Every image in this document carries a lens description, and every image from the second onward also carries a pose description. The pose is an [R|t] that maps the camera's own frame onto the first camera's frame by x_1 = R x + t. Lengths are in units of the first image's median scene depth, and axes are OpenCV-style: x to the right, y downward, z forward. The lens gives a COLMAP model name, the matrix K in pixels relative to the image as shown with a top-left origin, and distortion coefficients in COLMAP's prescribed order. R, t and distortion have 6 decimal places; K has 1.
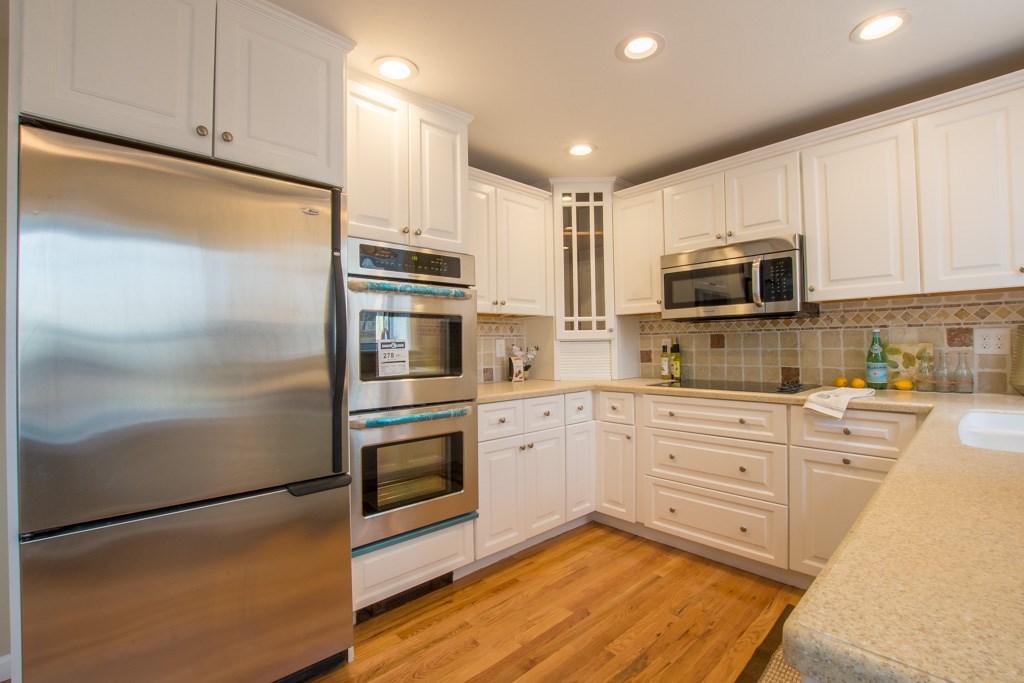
lens RADIAL K [[452.4, 0, 512.0], [0, 452.4, 341.5], [0, 0, 1]] dist [-0.031985, 0.000887]
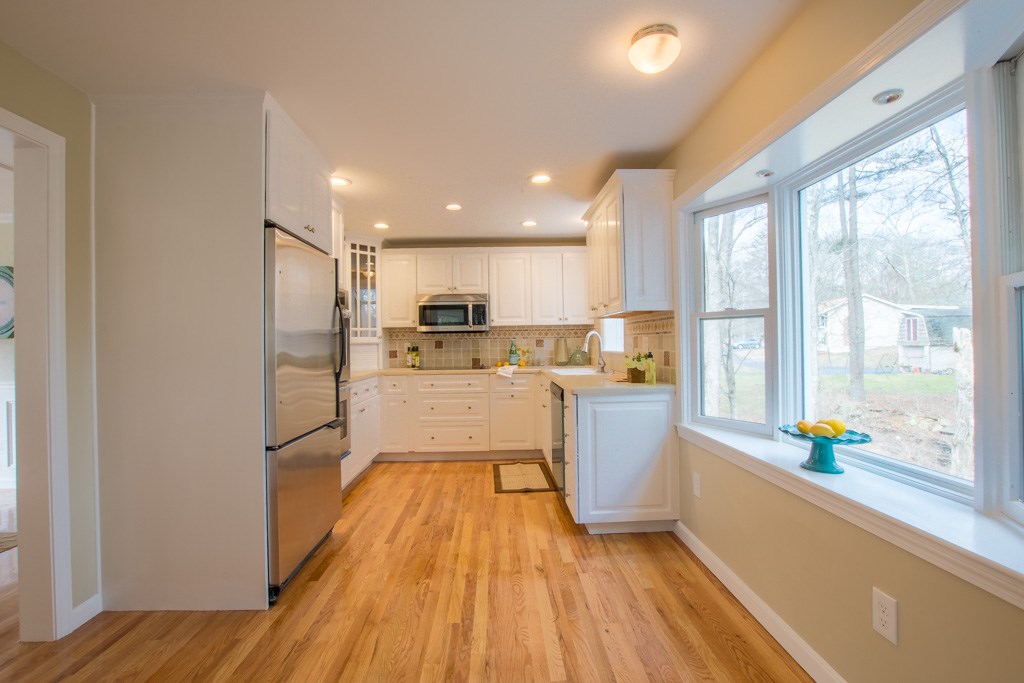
lens RADIAL K [[452.4, 0, 512.0], [0, 452.4, 341.5], [0, 0, 1]] dist [-0.031985, 0.000887]
pose [[0.655668, 0.008026, 0.755007, -0.808522], [-0.002662, 0.999962, -0.008318, 0.001061], [-0.755045, 0.003444, 0.655664, -0.436734]]
